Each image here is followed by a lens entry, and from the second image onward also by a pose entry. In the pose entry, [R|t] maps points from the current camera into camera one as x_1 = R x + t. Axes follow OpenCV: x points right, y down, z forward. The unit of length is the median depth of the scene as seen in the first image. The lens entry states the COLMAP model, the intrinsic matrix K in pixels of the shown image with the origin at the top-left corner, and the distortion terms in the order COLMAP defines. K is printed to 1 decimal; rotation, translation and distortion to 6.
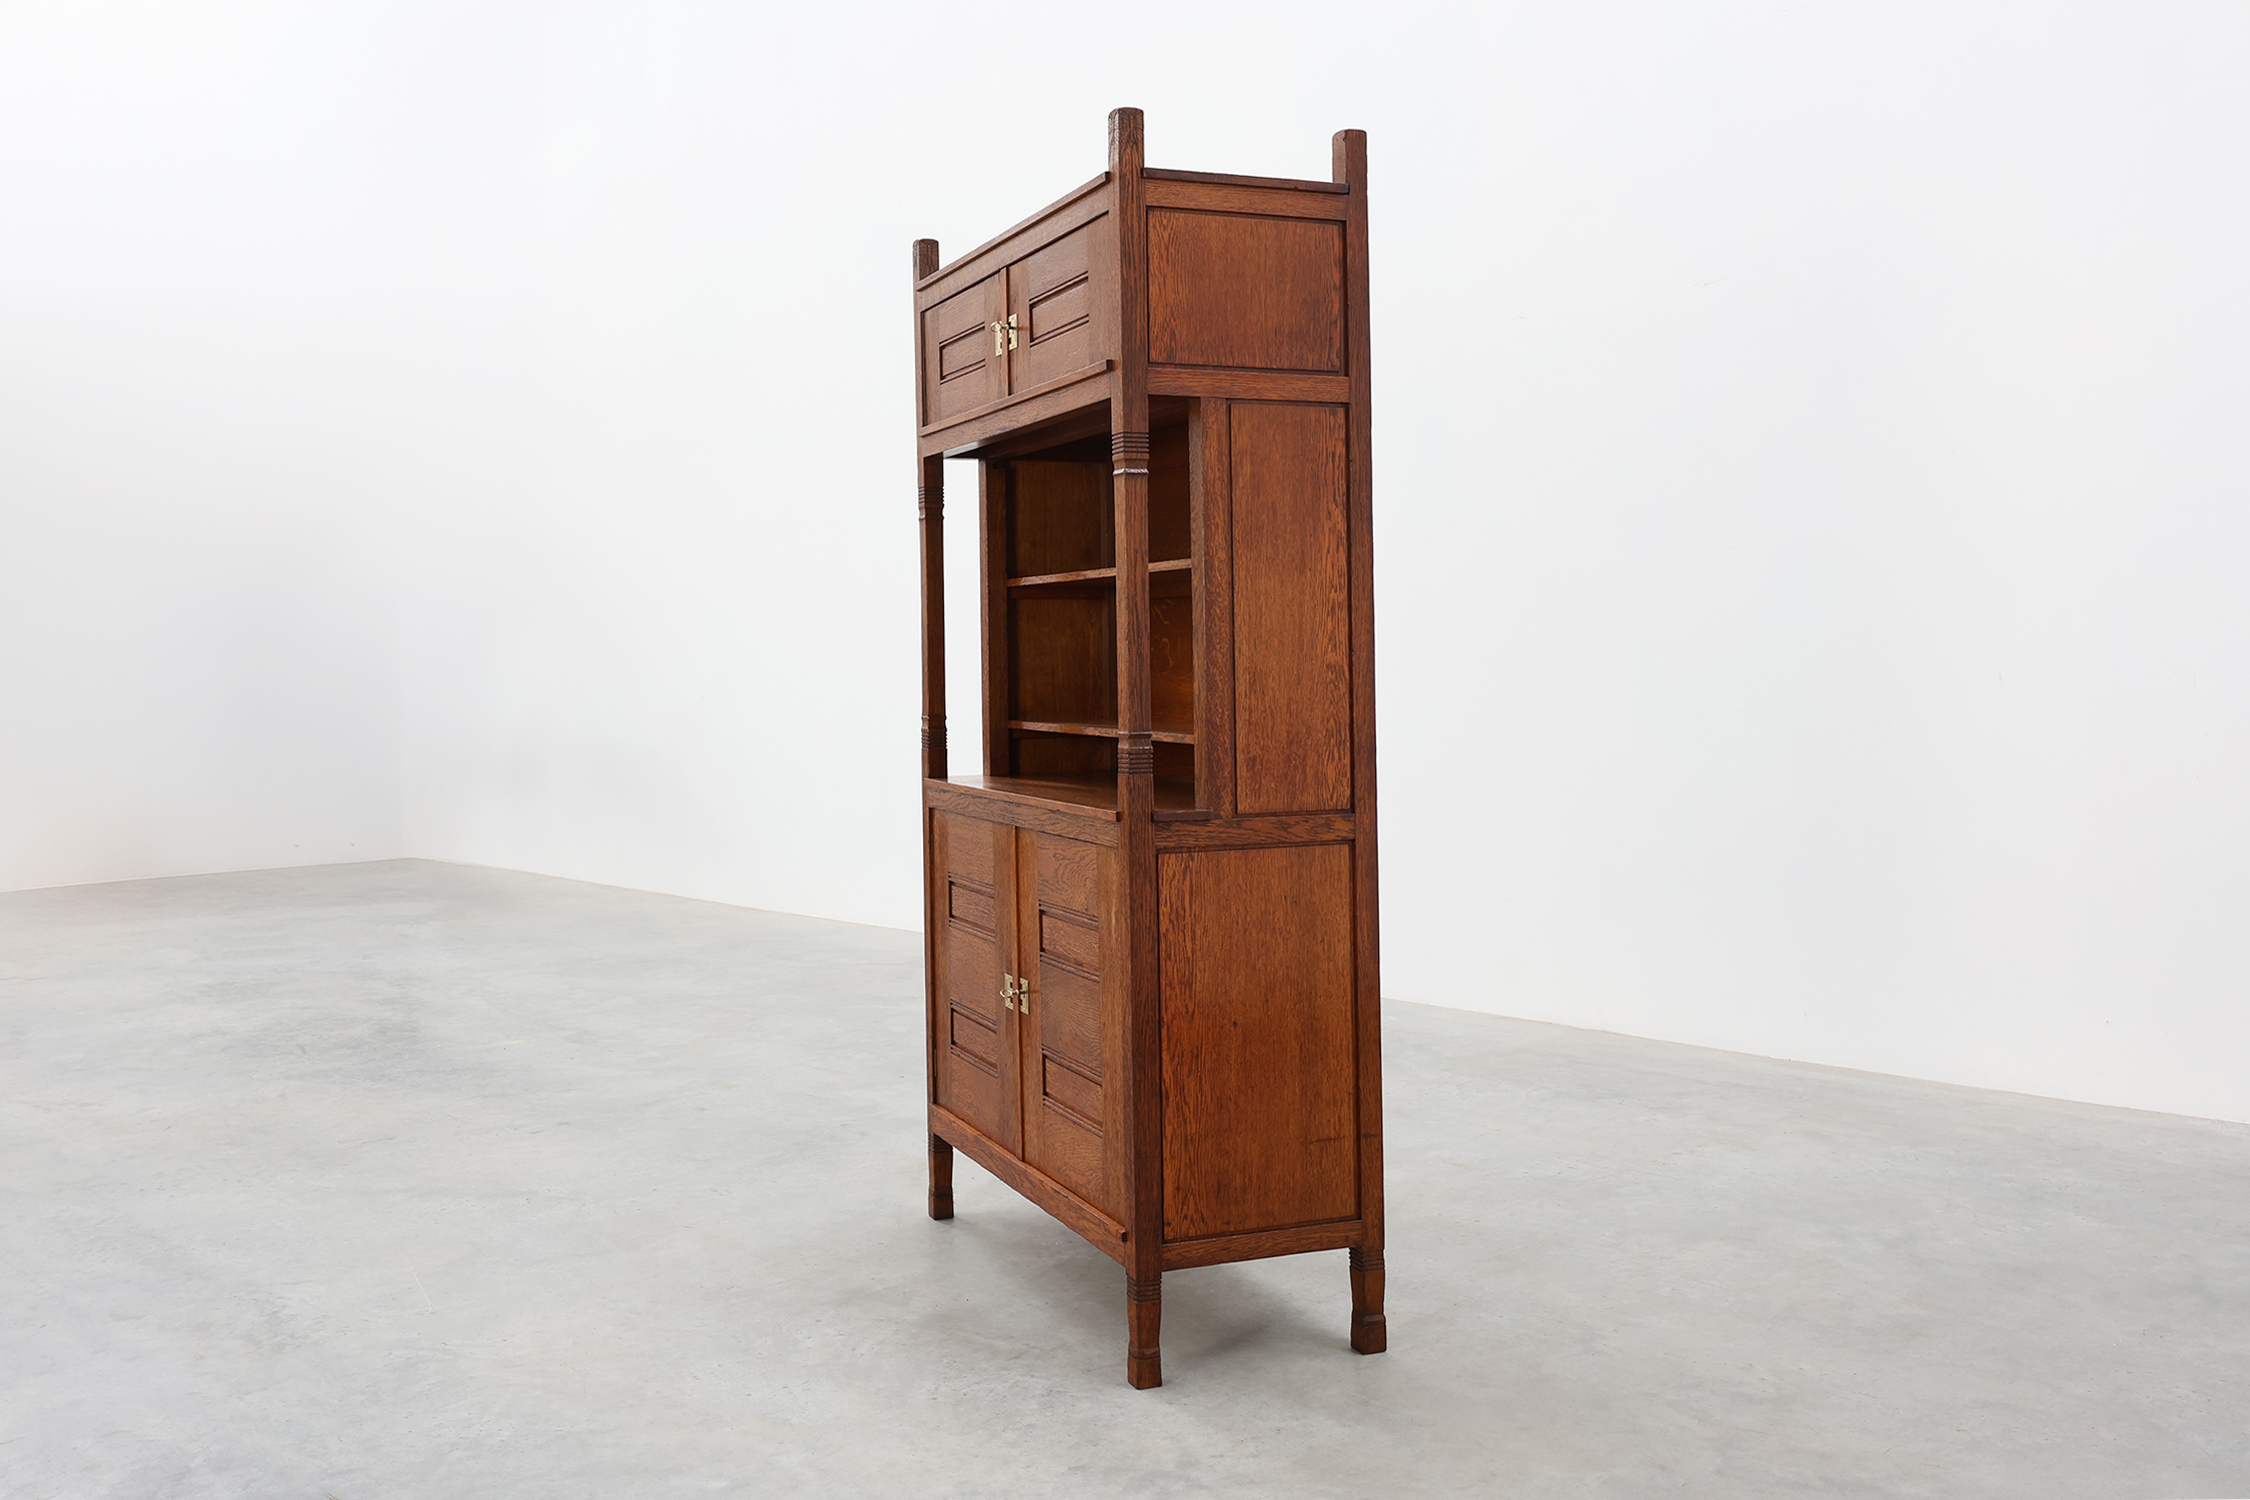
lens RADIAL K [[1913.9, 0, 1096.4], [0, 1913.9, 710.8], [0, 0, 1]] dist [-0.040384, -0.028710]
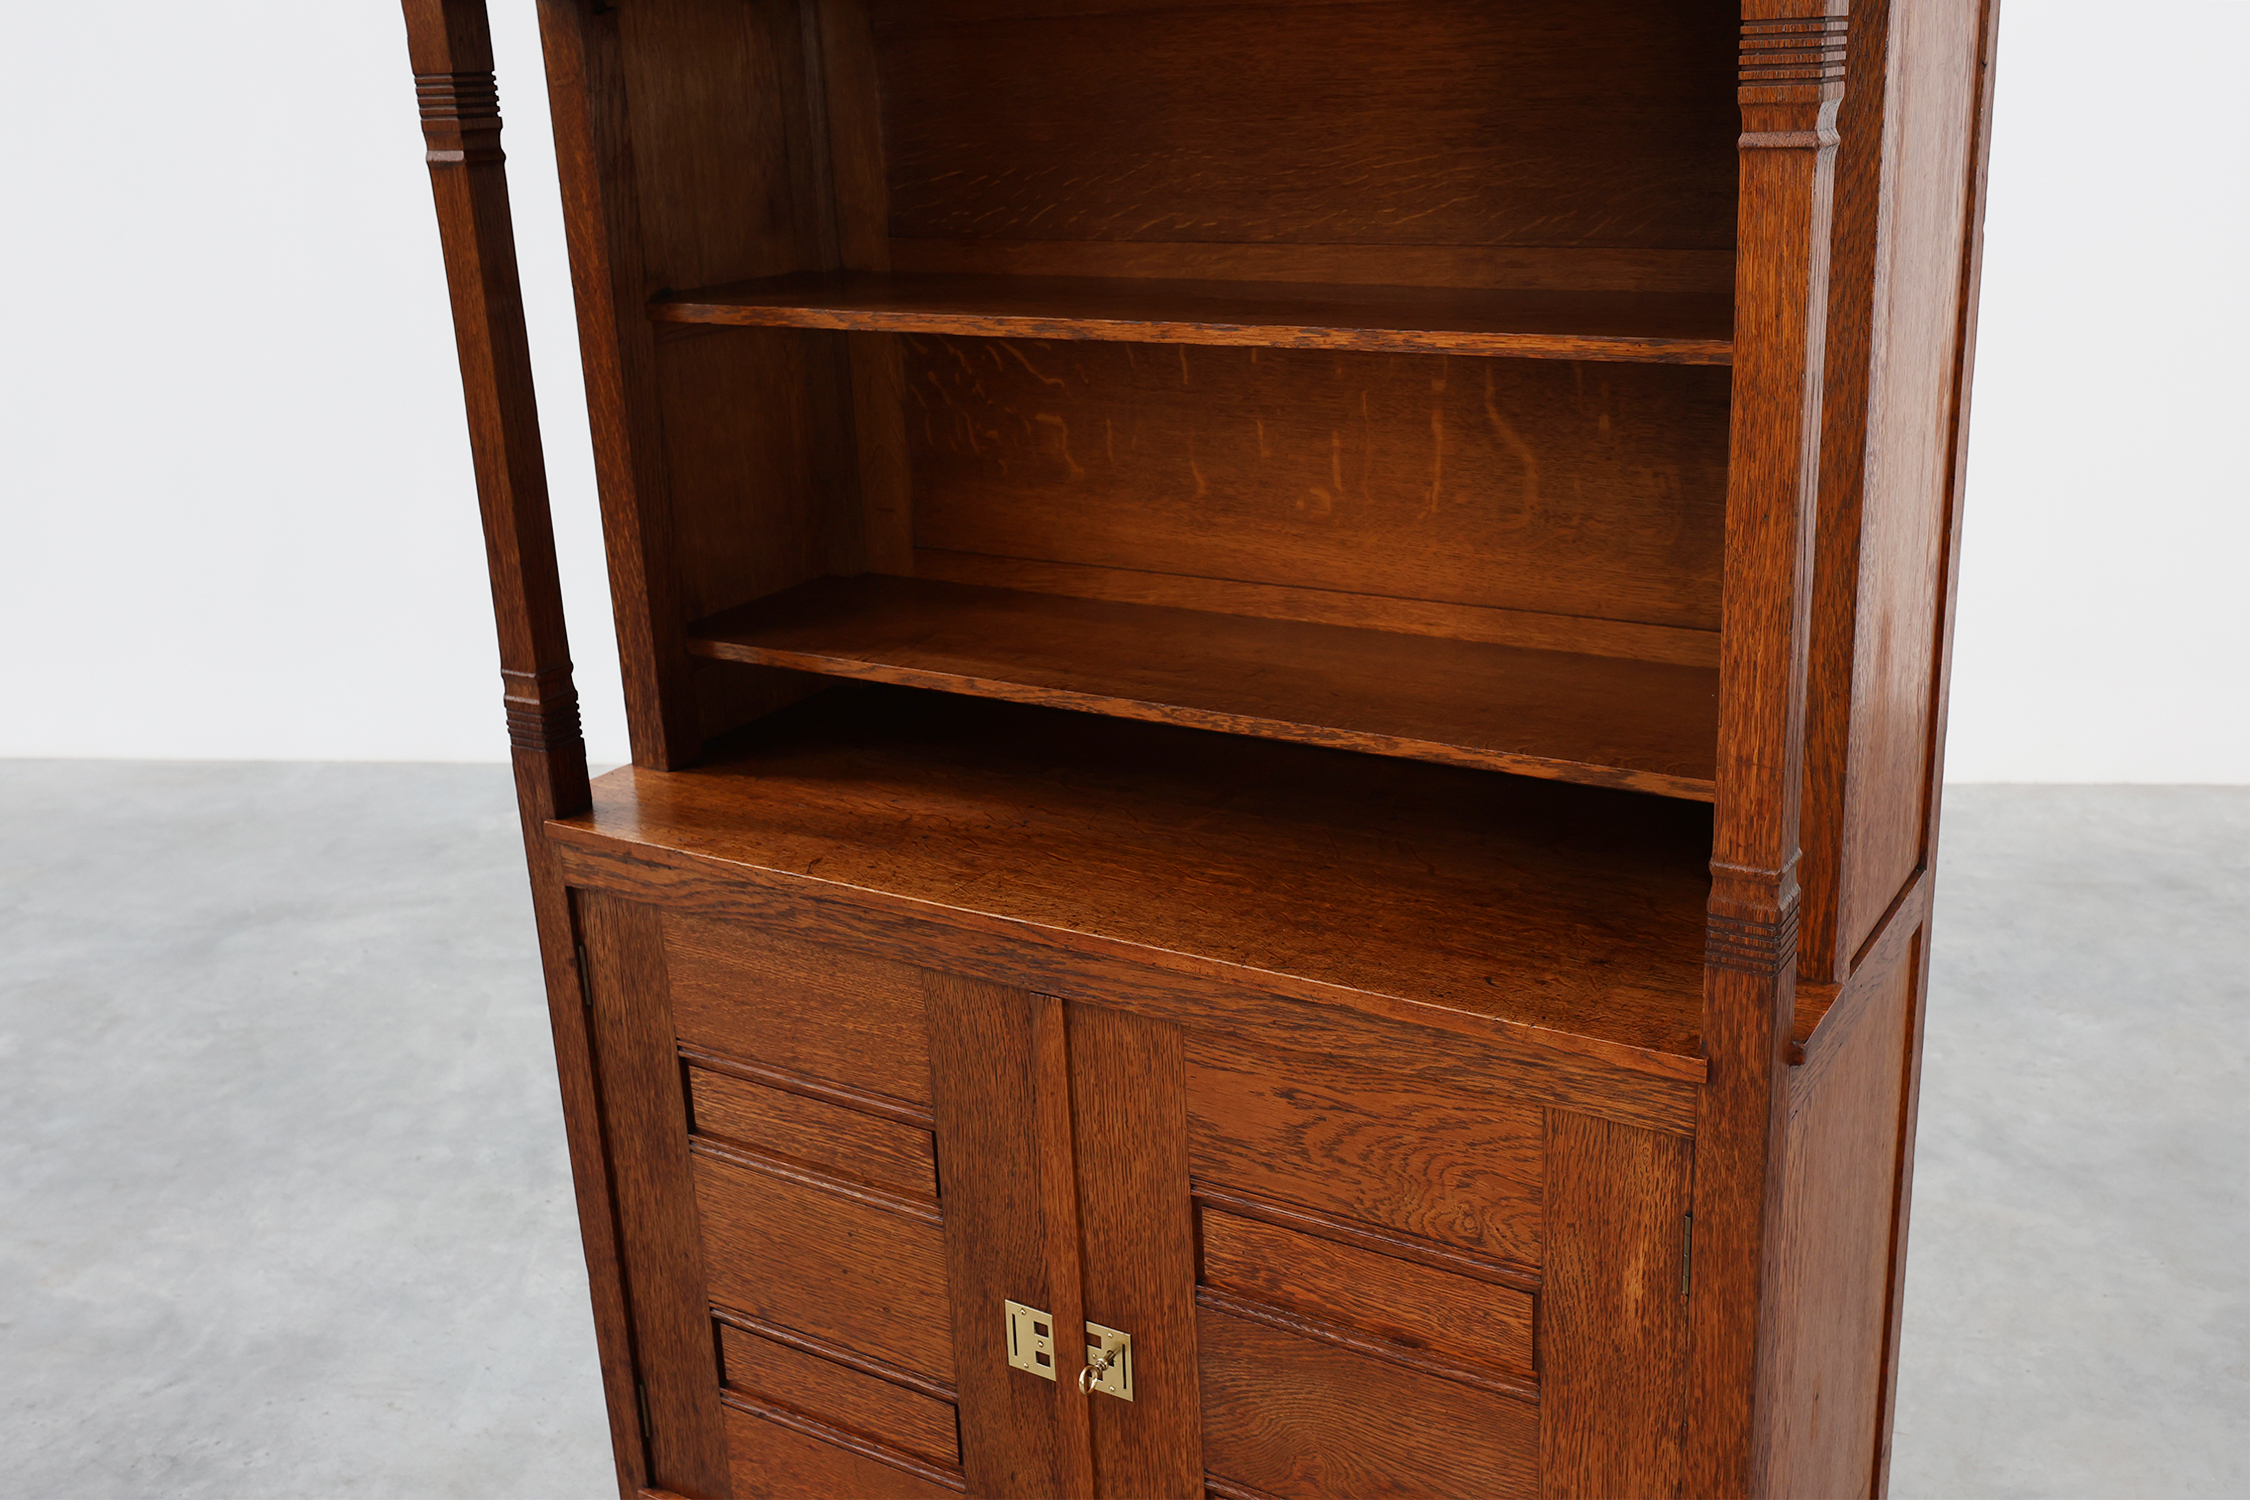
lens RADIAL K [[1994.4, 0, 1105.1], [0, 1994.4, 694.3], [0, 0, 1]] dist [0.002143, 0.001637]
pose [[0.795134, -0.202235, 0.571719, -0.265053], [0.043004, 0.959186, 0.279485, -0.119190], [-0.604907, -0.197642, 0.771379, 0.691794]]
